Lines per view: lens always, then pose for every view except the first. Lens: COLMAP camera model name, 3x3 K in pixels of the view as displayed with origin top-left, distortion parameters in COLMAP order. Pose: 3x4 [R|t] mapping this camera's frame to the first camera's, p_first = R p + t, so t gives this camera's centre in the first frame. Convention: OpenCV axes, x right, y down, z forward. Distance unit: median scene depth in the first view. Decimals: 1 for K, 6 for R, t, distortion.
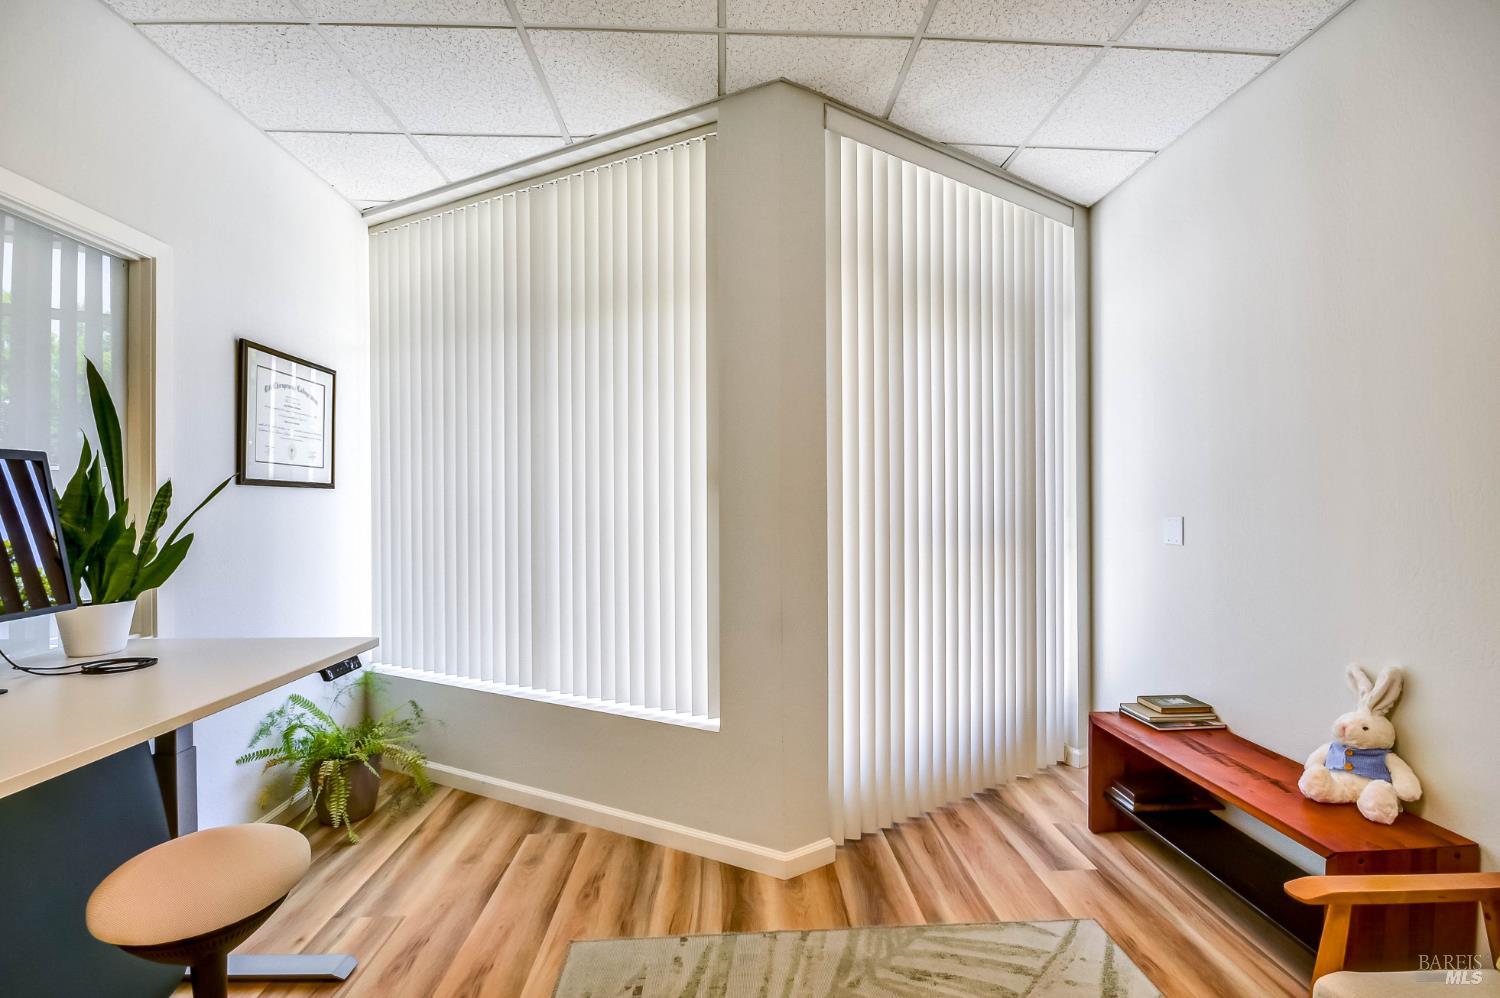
lens RADIAL K [[670.6, 0, 753.6], [0, 670.6, 504.2], [0, 0, 1]] dist [-0.000973, 0.000249]
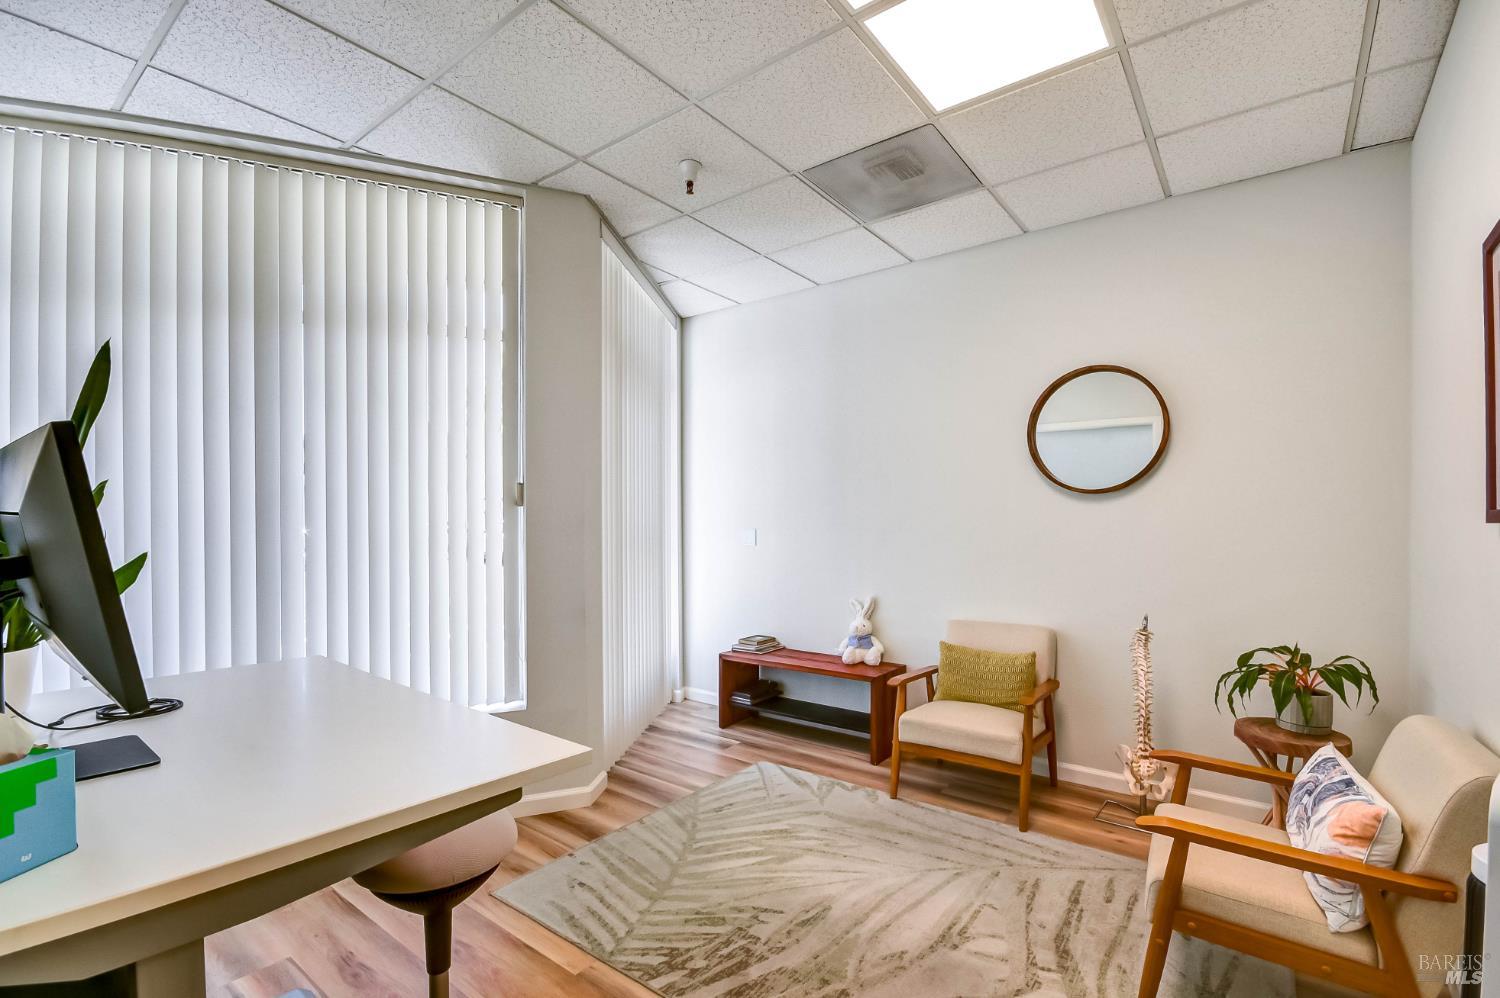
lens RADIAL K [[669.4, 0, 753.2], [0, 669.4, 525.4], [0, 0, 1]] dist [0.002967, 0.000258]
pose [[0.652439, -0.002911, 0.757835, -0.701588], [-0.001469, 0.999986, 0.005106, 0.001501], [-0.757839, -0.004445, 0.652426, -0.095229]]
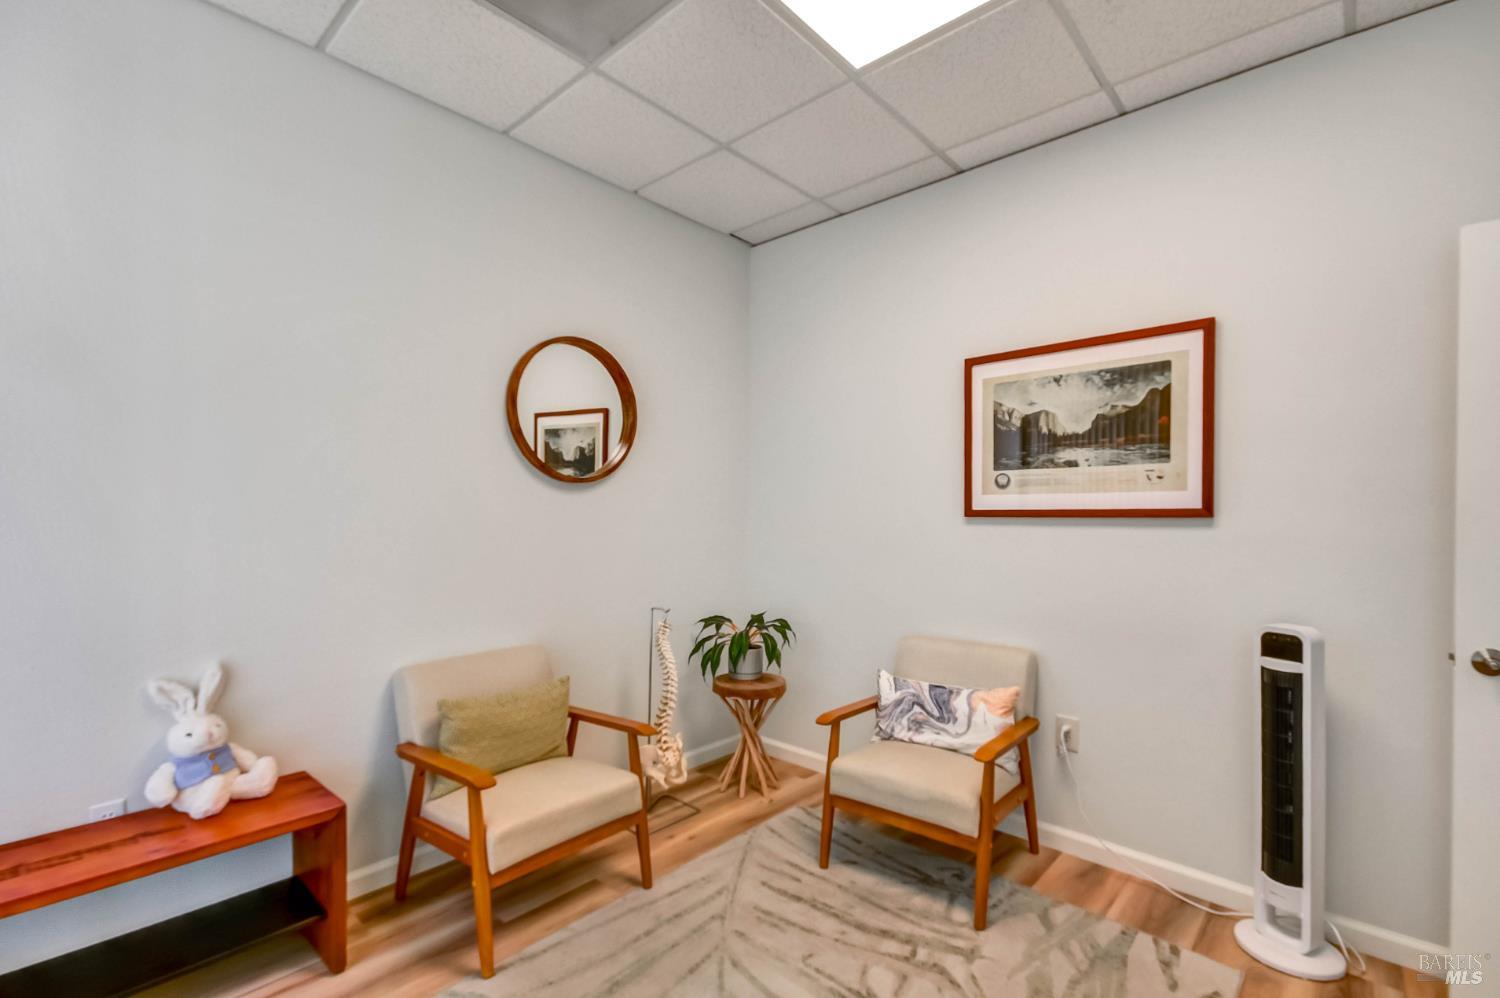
lens RADIAL K [[669.4, 0, 753.2], [0, 669.4, 525.4], [0, 0, 1]] dist [0.002967, 0.000258]
pose [[-0.706241, -0.015221, 0.707807, -0.311668], [-0.004976, 0.999851, 0.016536, -0.002467], [-0.707954, 0.008156, -0.706212, 0.857709]]
